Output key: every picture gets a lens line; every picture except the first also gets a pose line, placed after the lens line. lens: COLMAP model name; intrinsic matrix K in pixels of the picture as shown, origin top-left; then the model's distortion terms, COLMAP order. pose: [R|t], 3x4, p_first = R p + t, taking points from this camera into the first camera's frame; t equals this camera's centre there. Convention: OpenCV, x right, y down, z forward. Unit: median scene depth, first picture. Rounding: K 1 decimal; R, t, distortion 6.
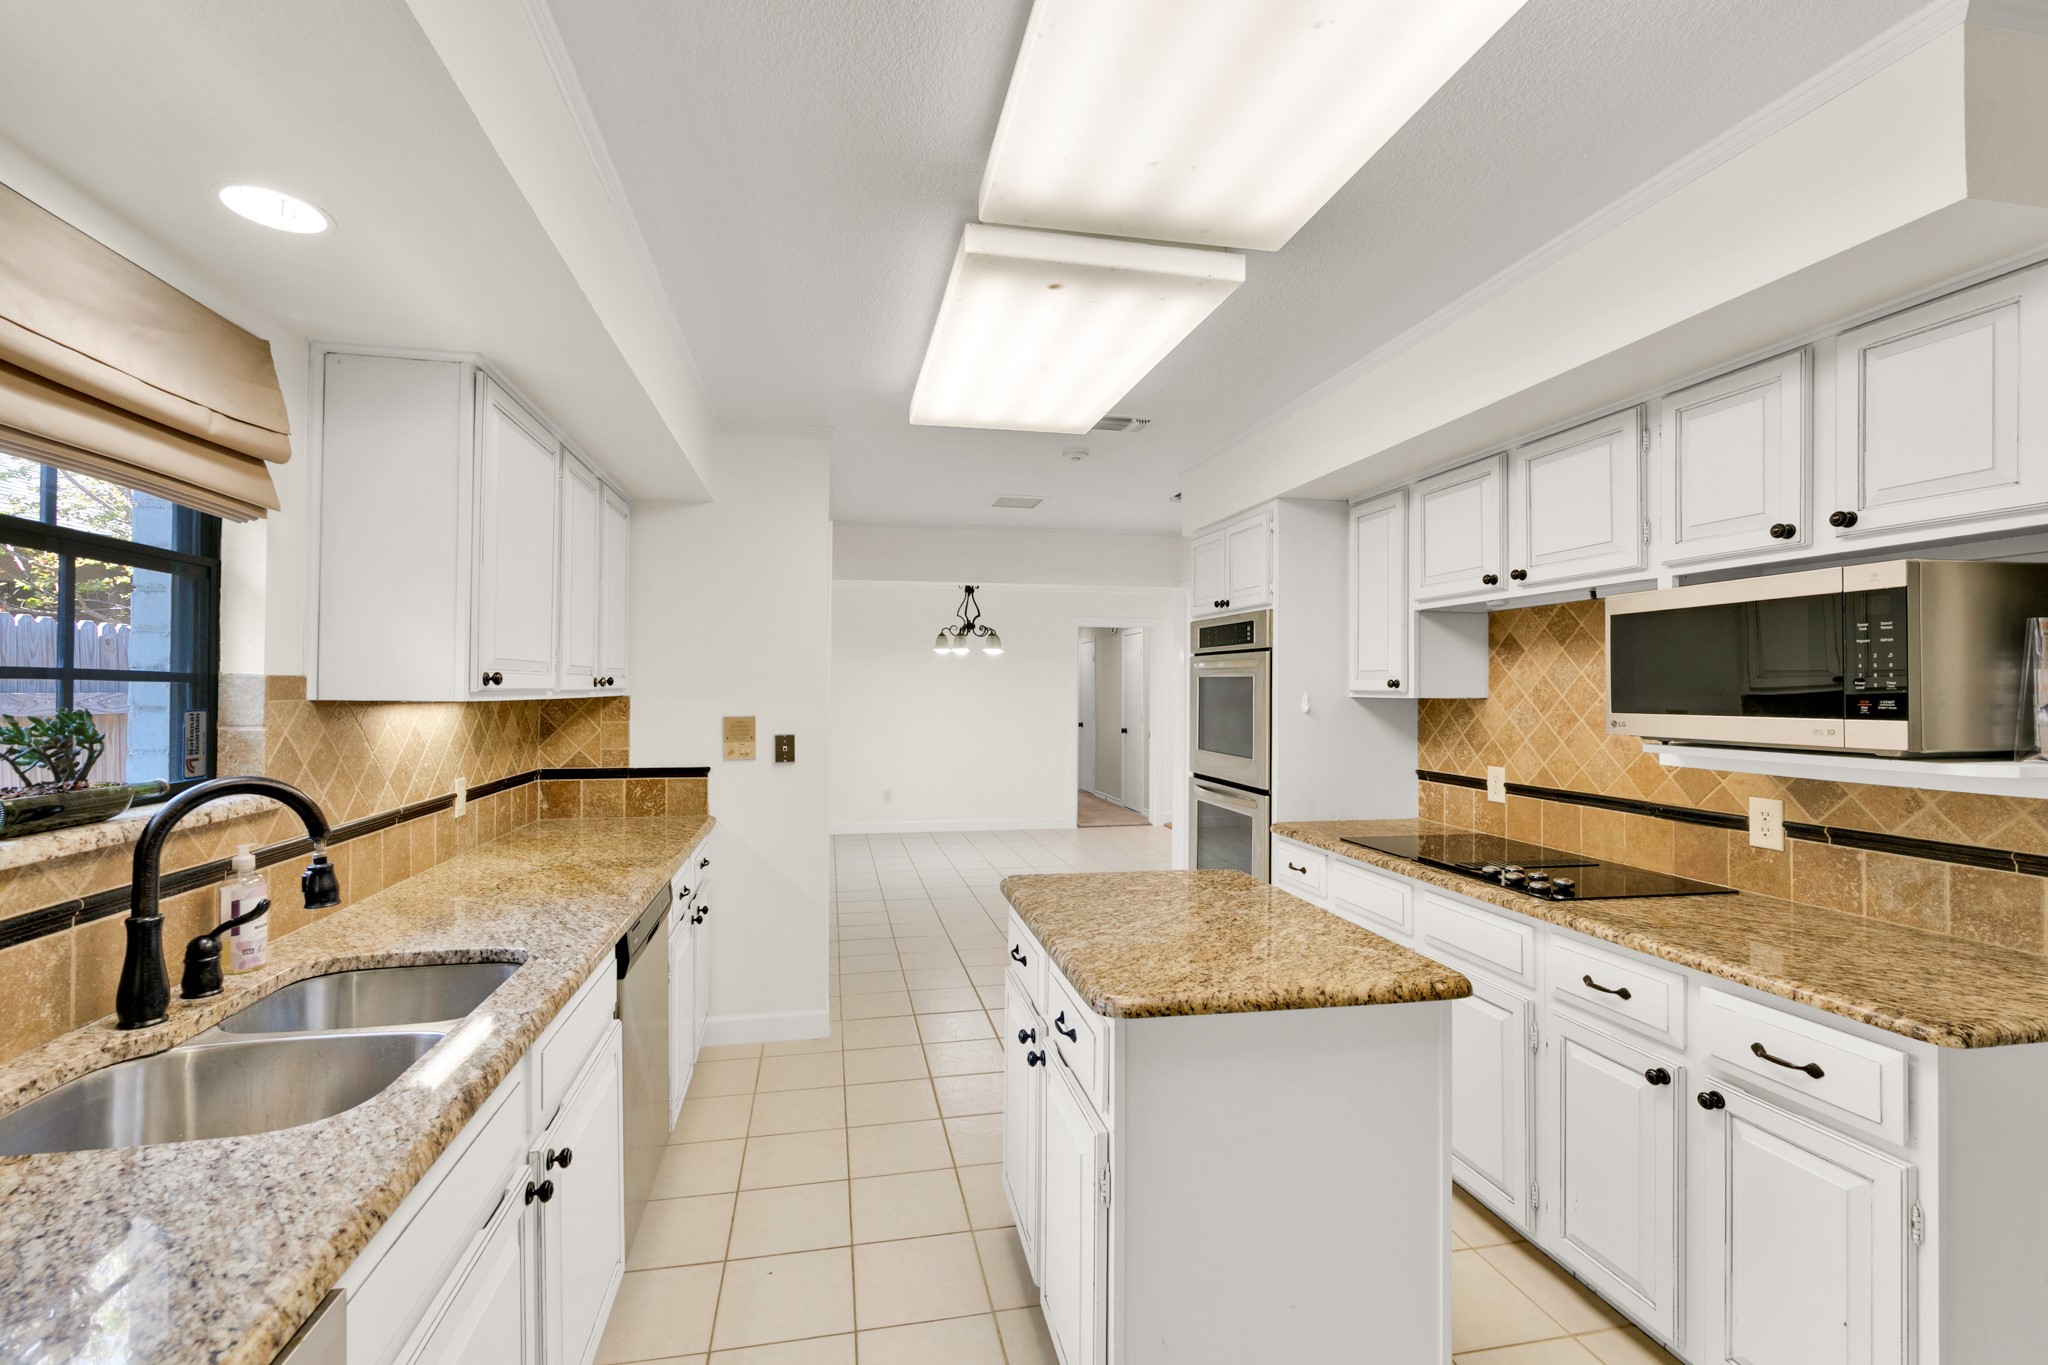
lens RADIAL K [[910.7, 0, 1020.3], [0, 910.7, 684.2], [0, 0, 1]] dist [0.001283, -0.000003]
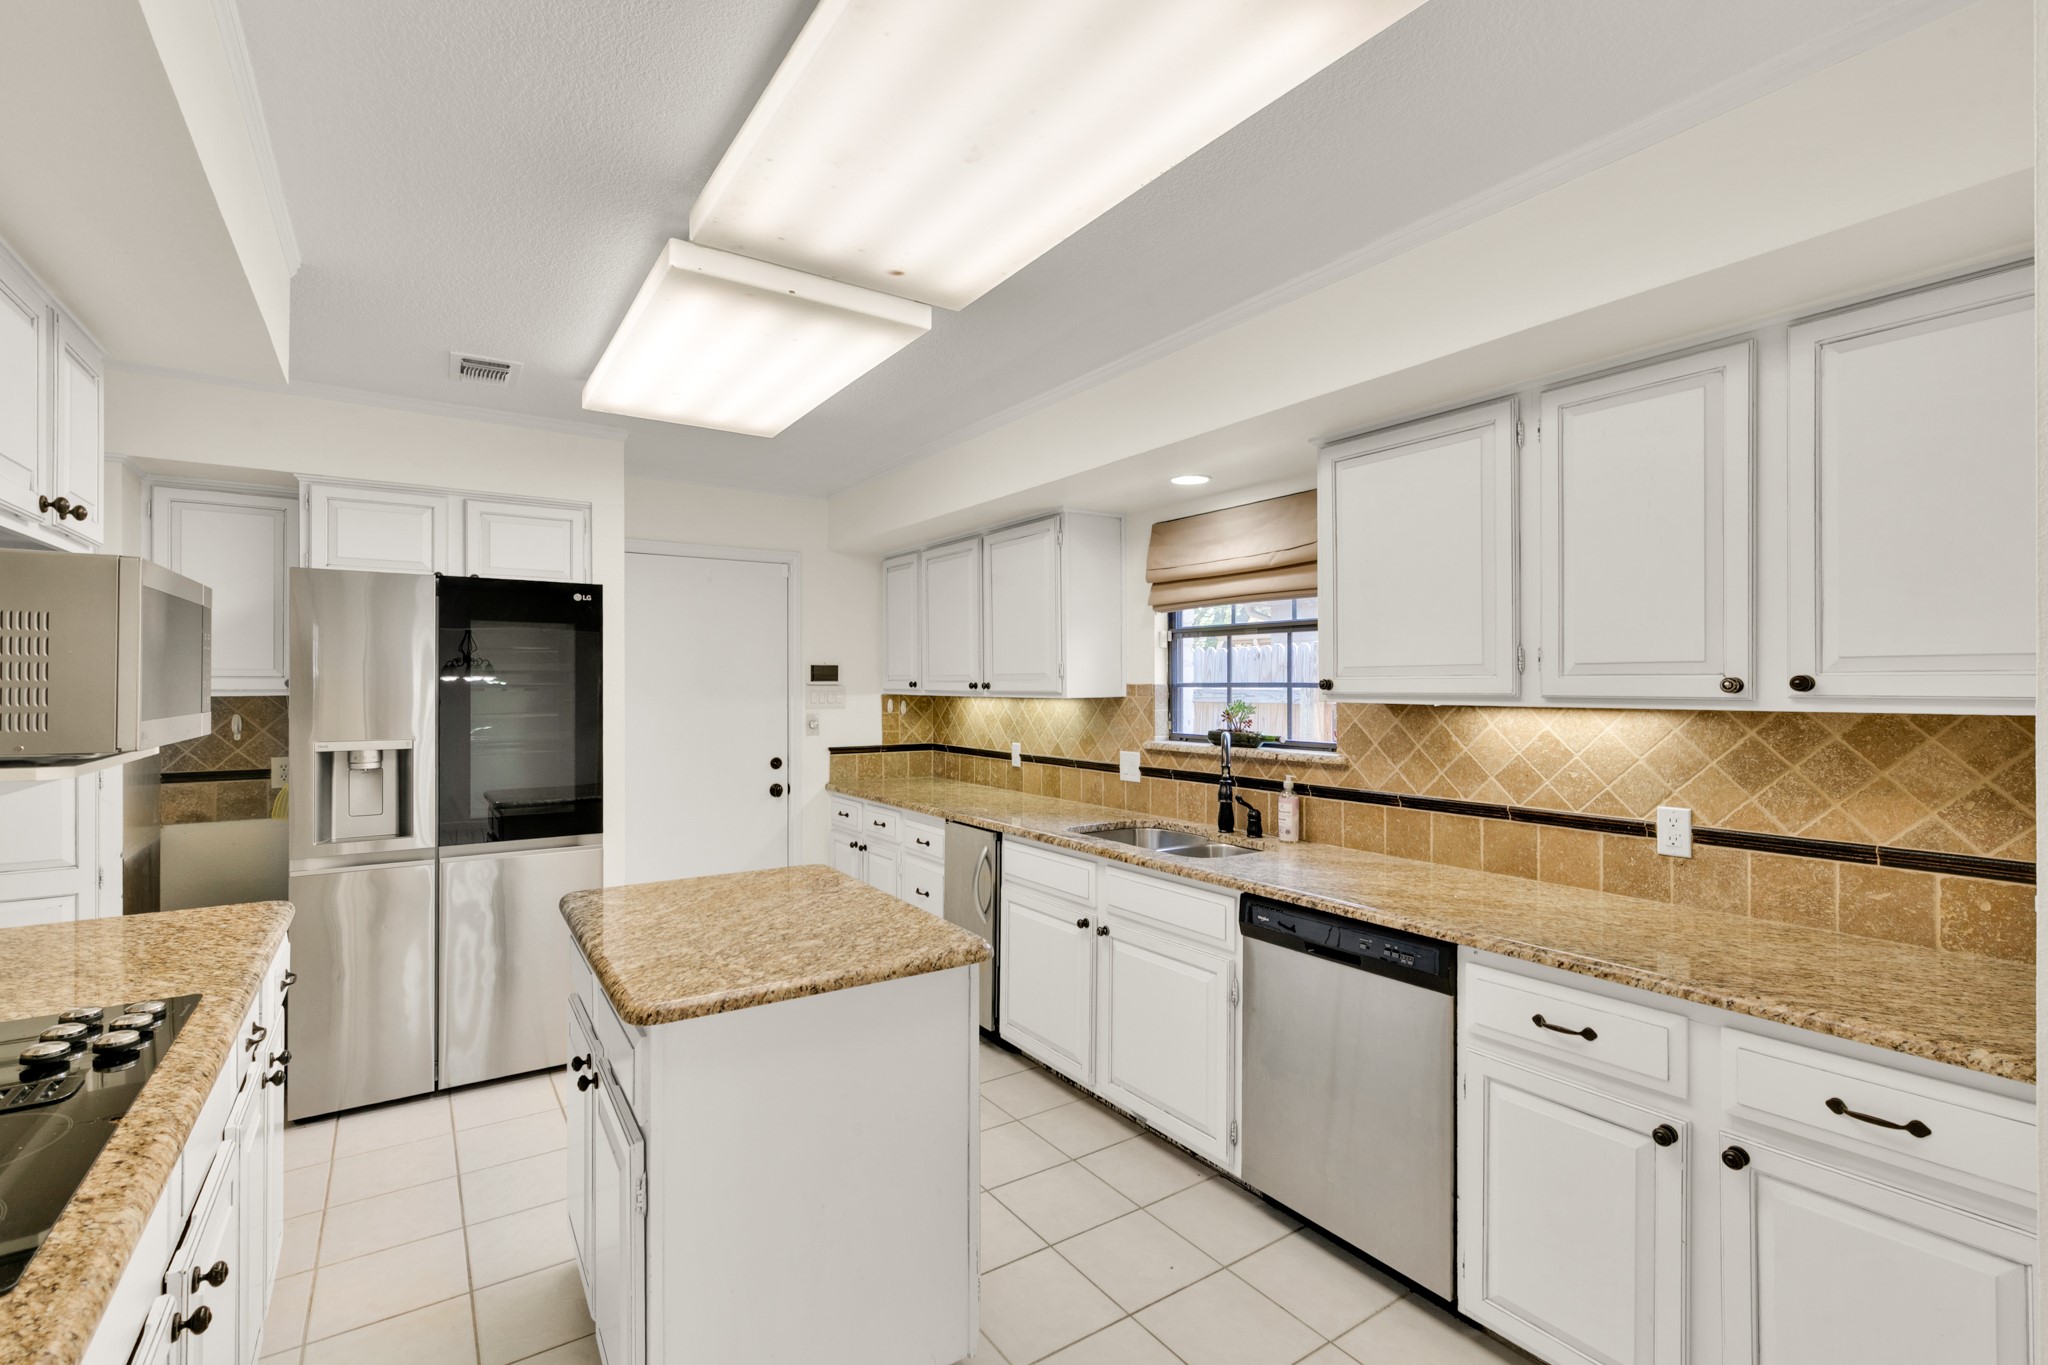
lens RADIAL K [[941.6, 0, 1024.0], [0, 941.6, 682.5], [0, 0, 1]] dist [0.000307, 0.000125]
pose [[-0.929660, -0.008398, -0.368322, 0.202373], [-0.005146, 0.999939, -0.009809, 0.004638], [0.368382, -0.007223, -0.929646, 1.452585]]
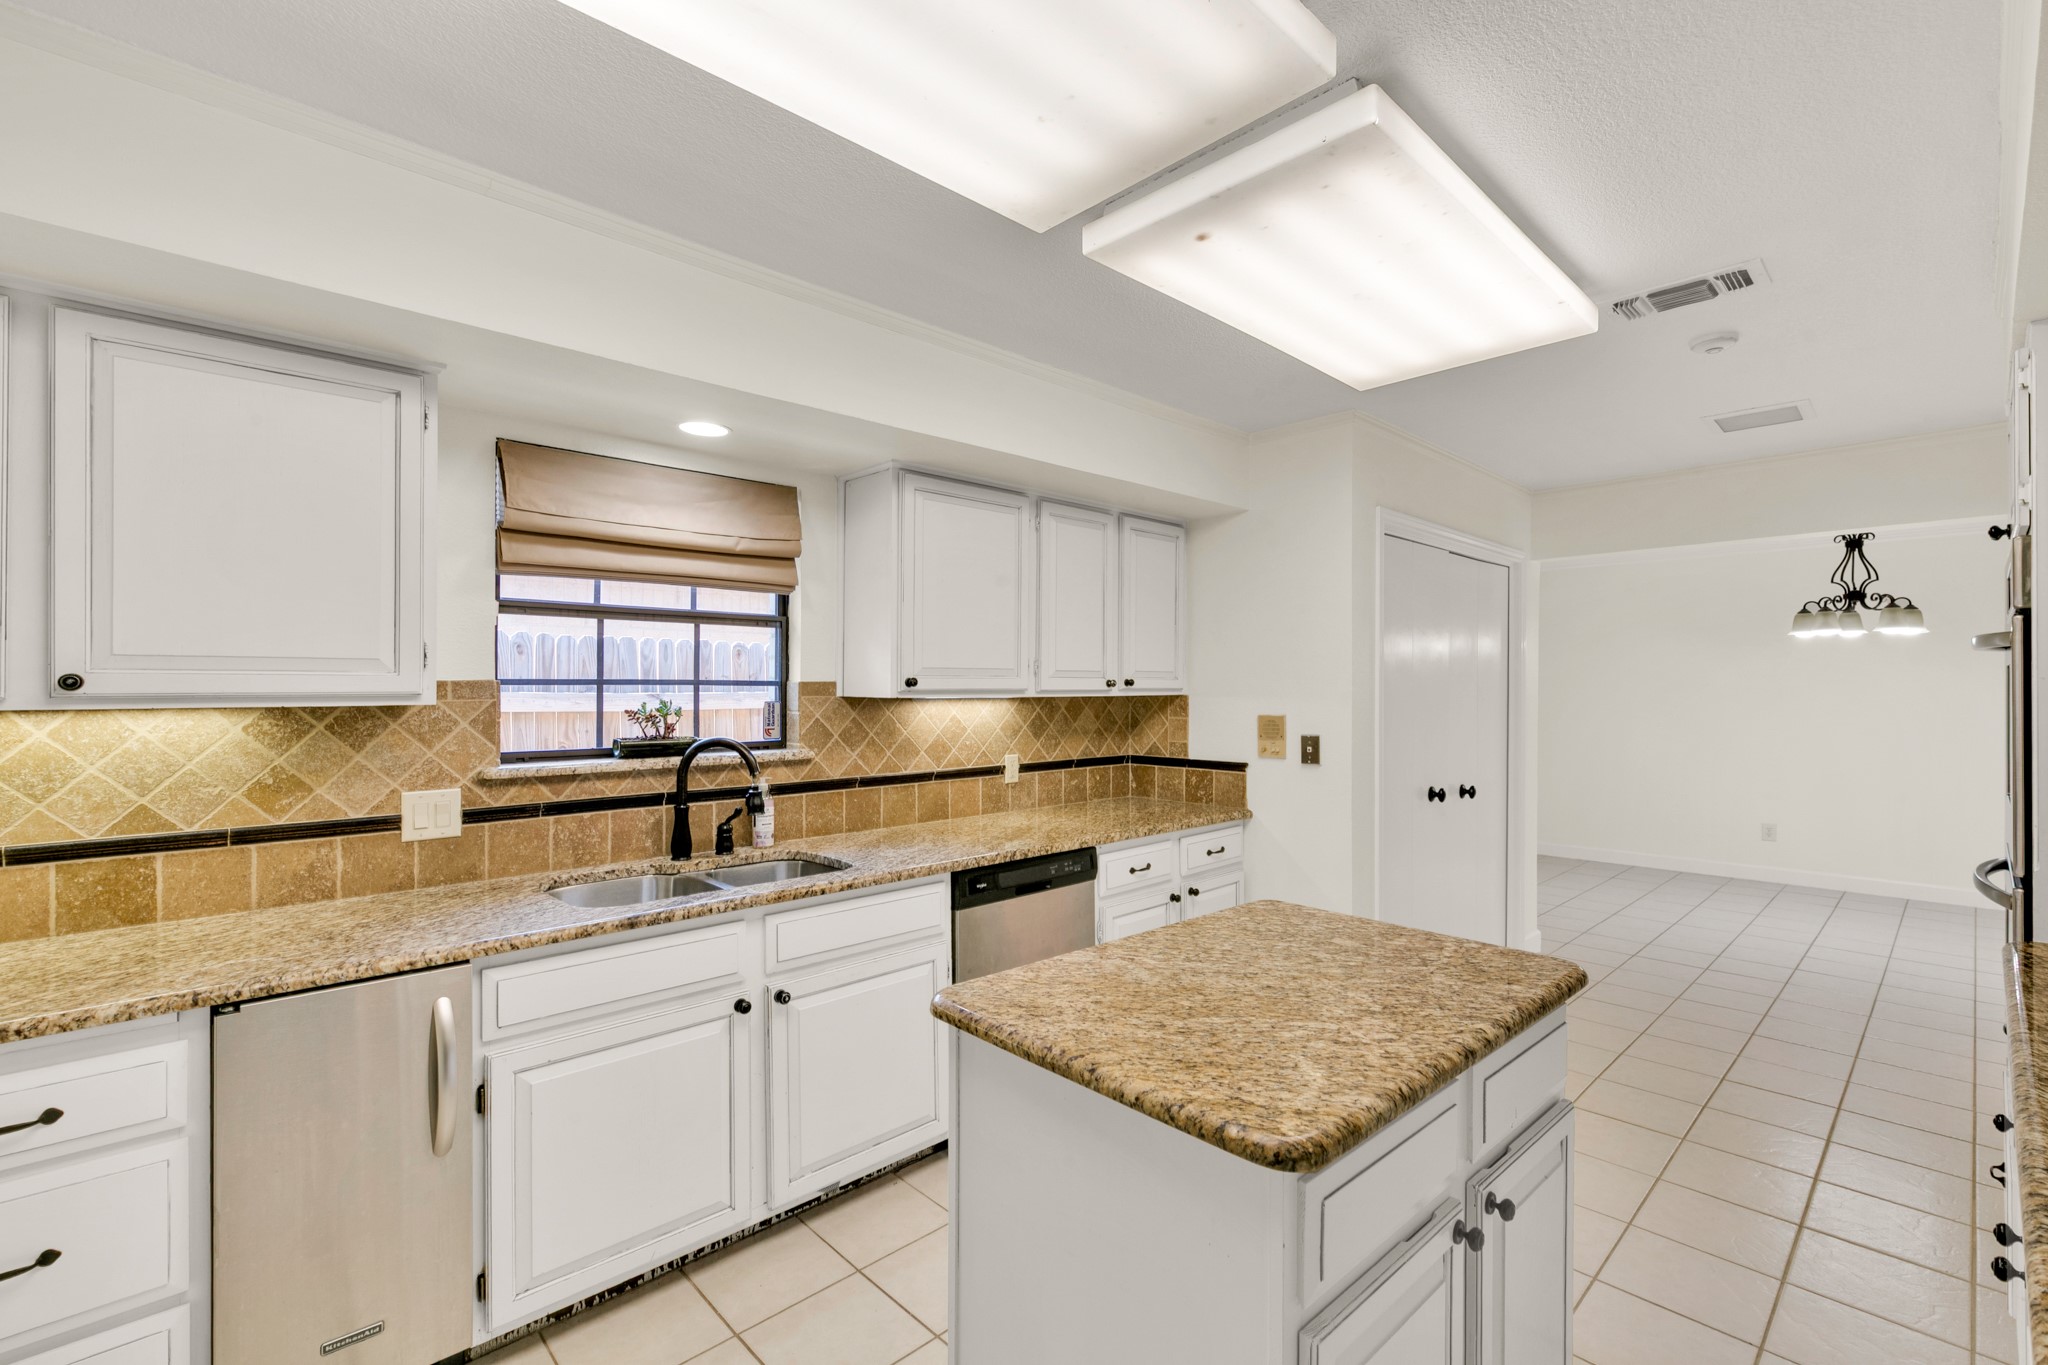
lens RADIAL K [[910.7, 0, 1020.3], [0, 910.7, 684.2], [0, 0, 1]] dist [0.001283, -0.000003]
pose [[0.523060, -0.005679, -0.852277, 0.516241], [0.006058, 0.999977, -0.002945, 0.001740], [0.852274, -0.003623, 0.523083, 0.279681]]
